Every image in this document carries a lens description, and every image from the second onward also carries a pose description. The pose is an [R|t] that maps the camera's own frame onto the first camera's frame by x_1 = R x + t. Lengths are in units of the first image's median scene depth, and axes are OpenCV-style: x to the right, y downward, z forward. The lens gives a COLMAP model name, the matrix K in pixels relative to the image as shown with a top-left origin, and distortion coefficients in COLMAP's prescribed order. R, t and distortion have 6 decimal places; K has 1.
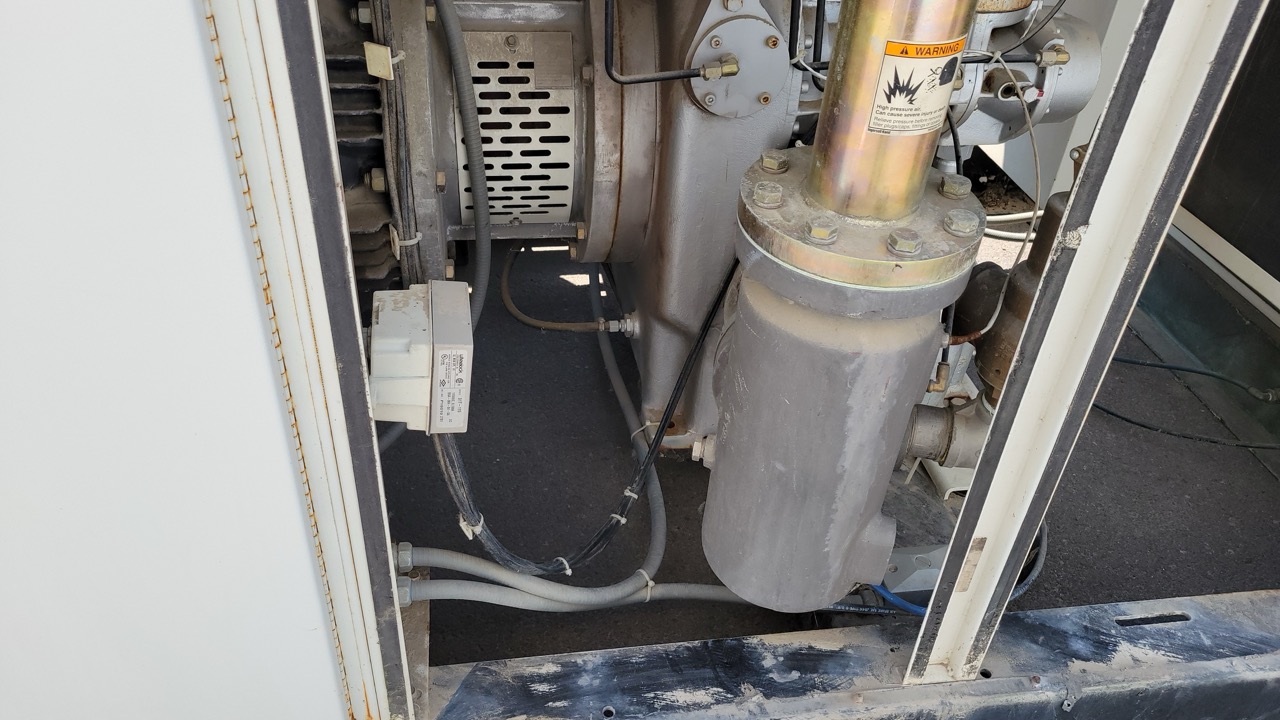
lens RADIAL K [[961.5, 0, 640.0], [0, 961.5, 360.0], [0, 0, 1]] dist [0.019383, -0.001923]
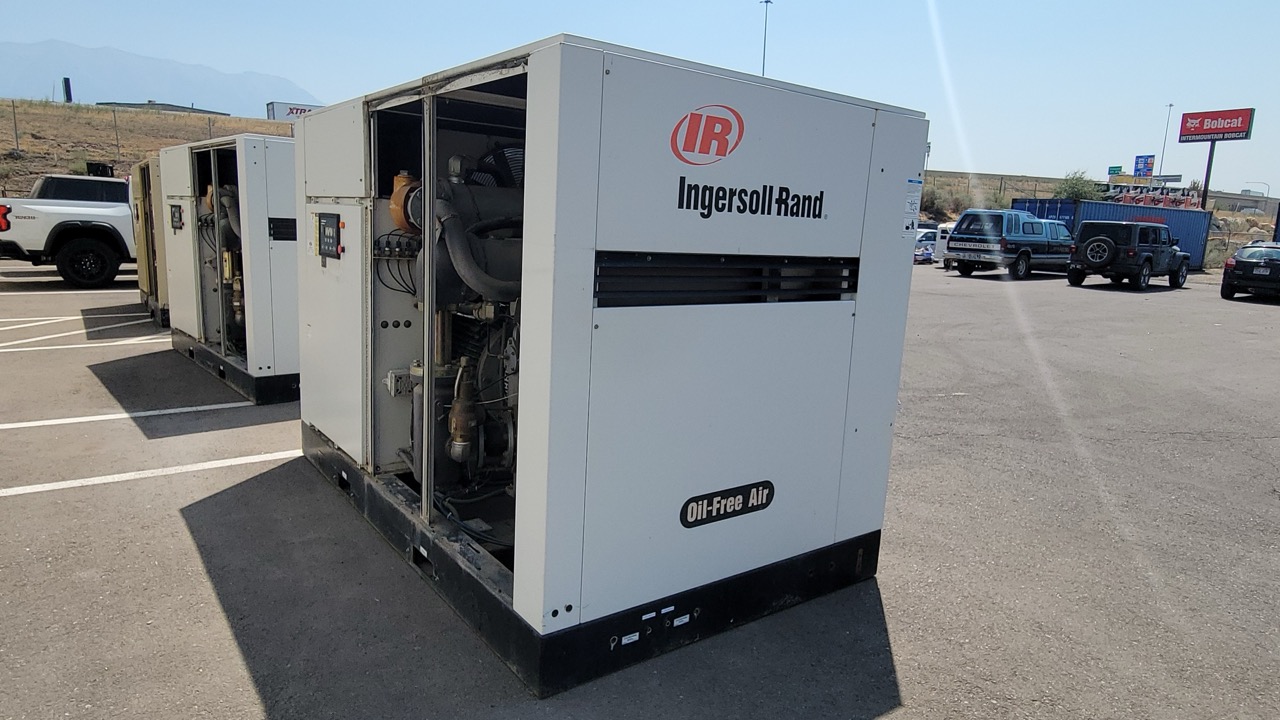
lens RADIAL K [[782.7, 0, 640.0], [0, 782.7, 360.0], [0, 0, 1]] dist [-0.035963, 0.000541]
pose [[0.474663, 0.119938, -0.871958, 2.915648], [-0.554003, 0.810521, -0.190093, -0.008378], [0.683941, 0.573297, 0.451171, 0.002283]]
